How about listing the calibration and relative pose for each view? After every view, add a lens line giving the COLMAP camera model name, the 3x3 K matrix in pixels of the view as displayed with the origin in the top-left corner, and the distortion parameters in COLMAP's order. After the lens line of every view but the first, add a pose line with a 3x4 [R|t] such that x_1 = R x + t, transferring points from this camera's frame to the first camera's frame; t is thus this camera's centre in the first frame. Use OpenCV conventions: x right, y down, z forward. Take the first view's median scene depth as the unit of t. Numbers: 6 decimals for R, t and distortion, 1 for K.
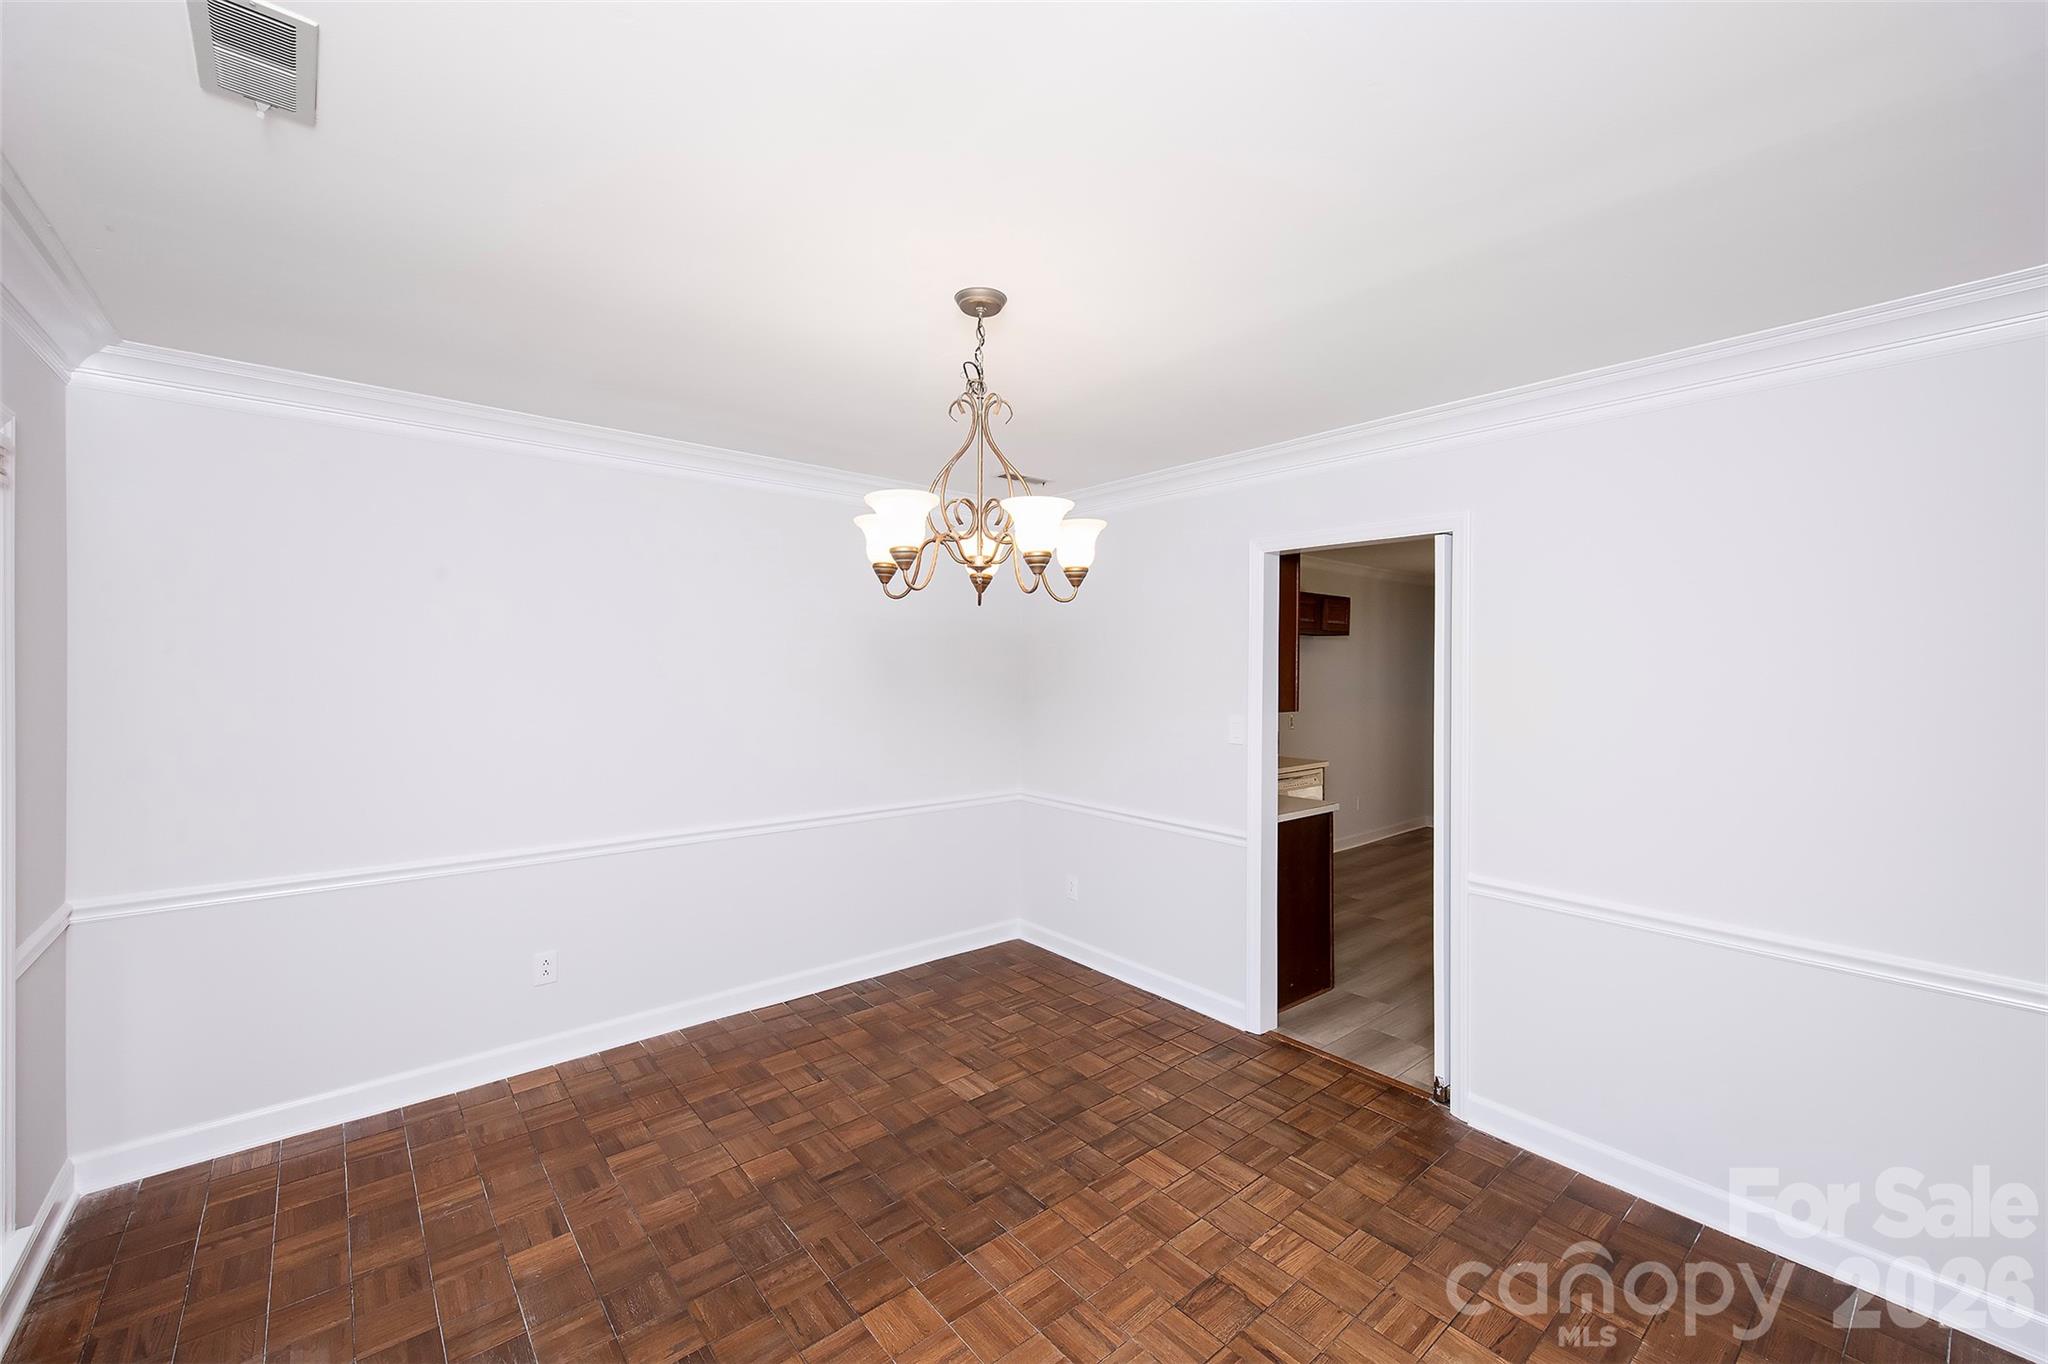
lens RADIAL K [[825.2, 0, 1012.7], [0, 825.2, 668.5], [0, 0, 1]] dist [0.004700, 0.000034]
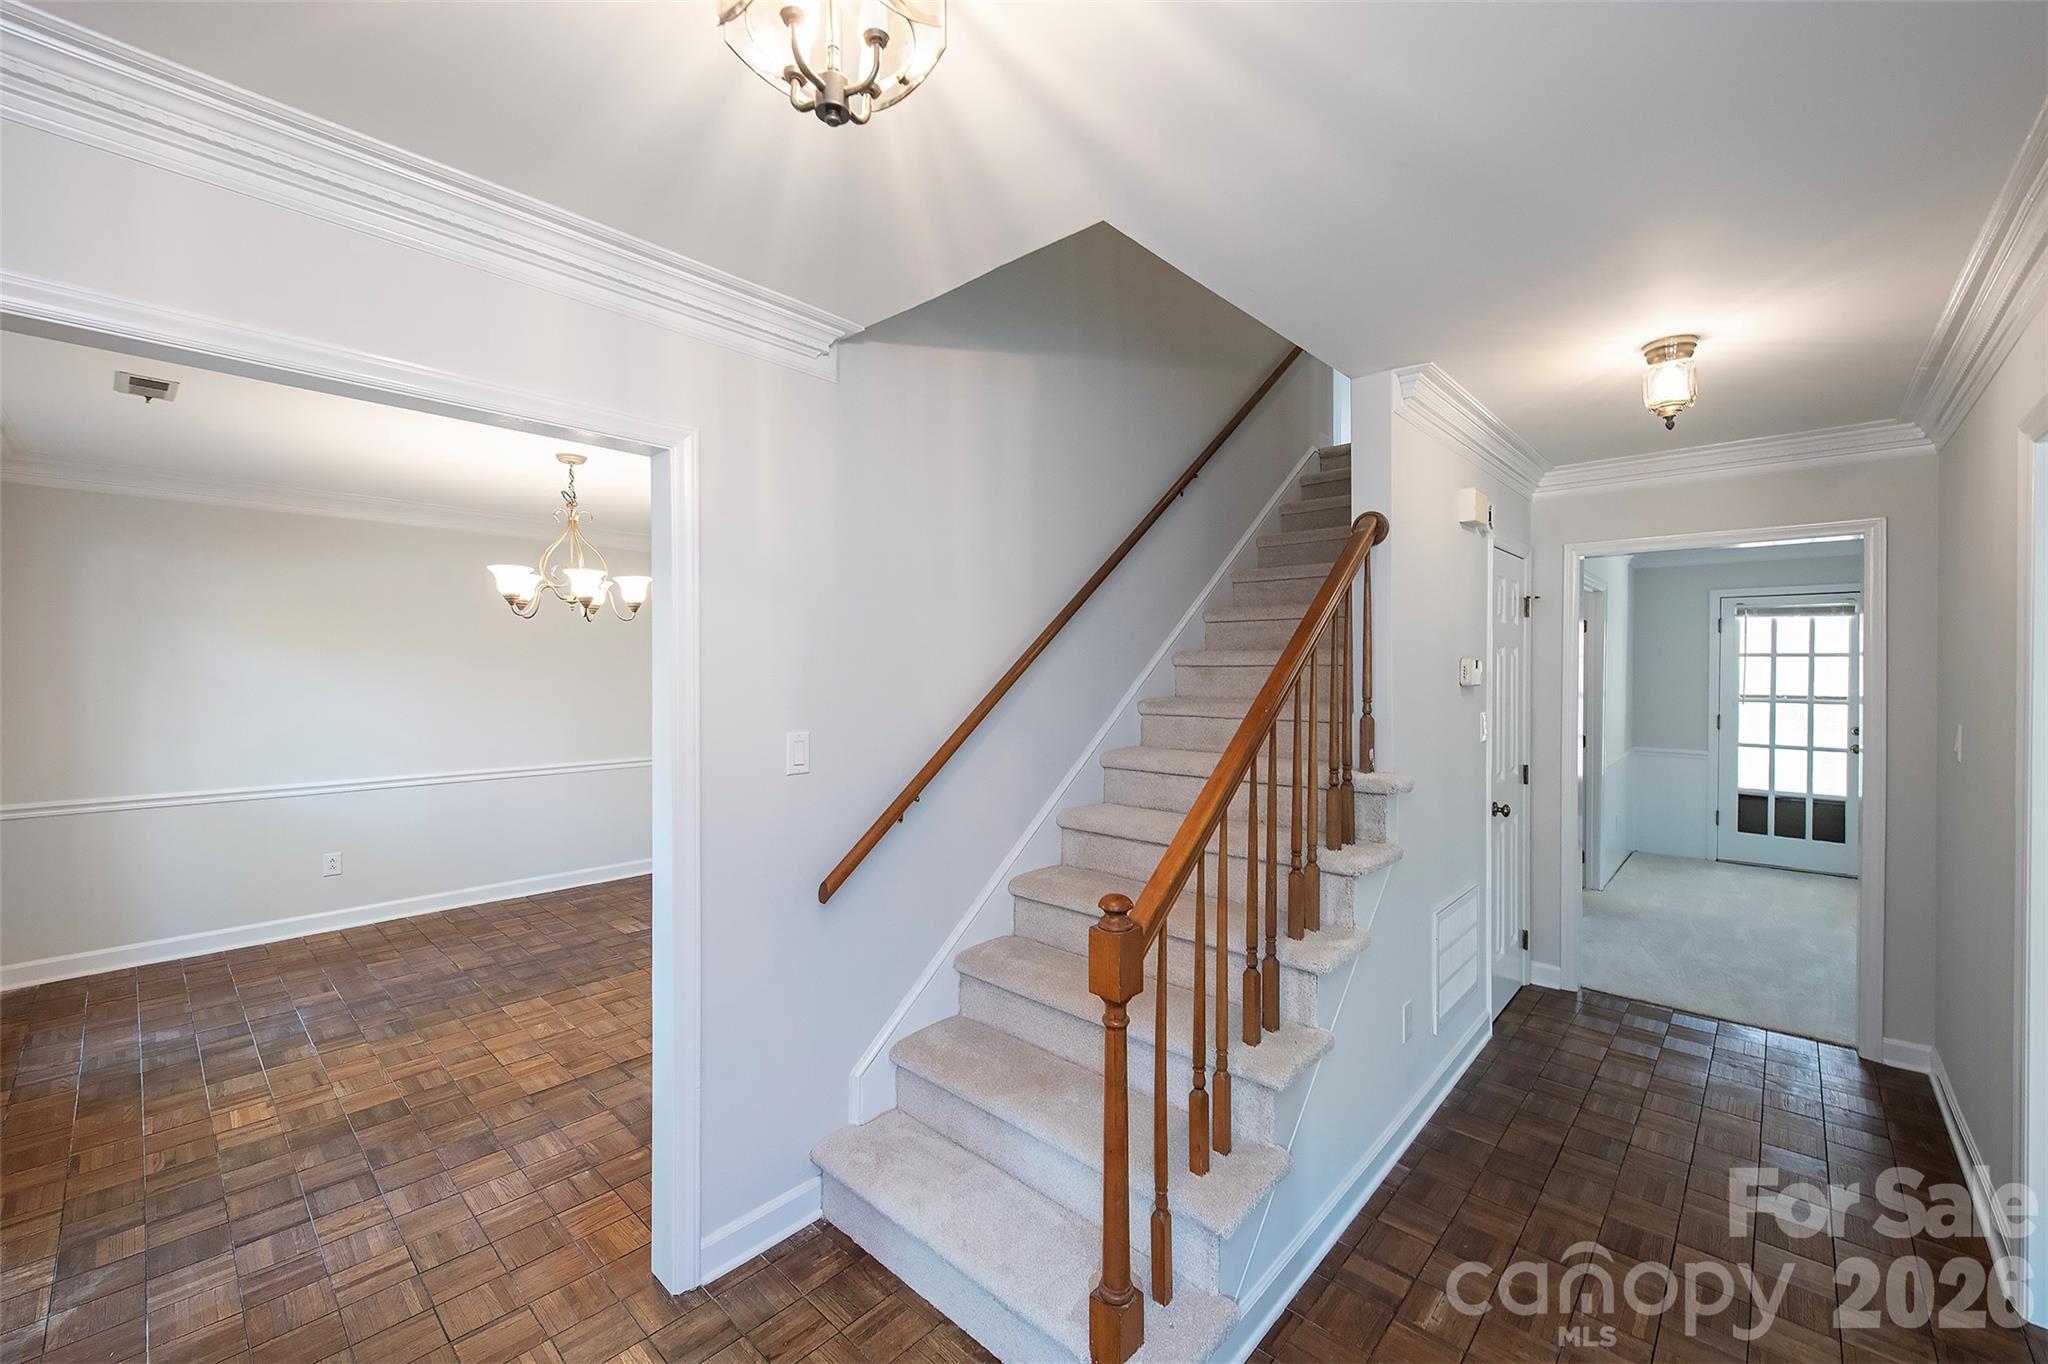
lens RADIAL K [[825.2, 0, 1021.7], [0, 825.2, 668.4], [0, 0, 1]] dist [0.004700, 0.000034]
pose [[0.991331, -0.008692, 0.131099, 0.540338], [0.008441, 0.999961, 0.002470, 0.021239], [-0.131116, -0.001342, 0.991366, -0.728218]]
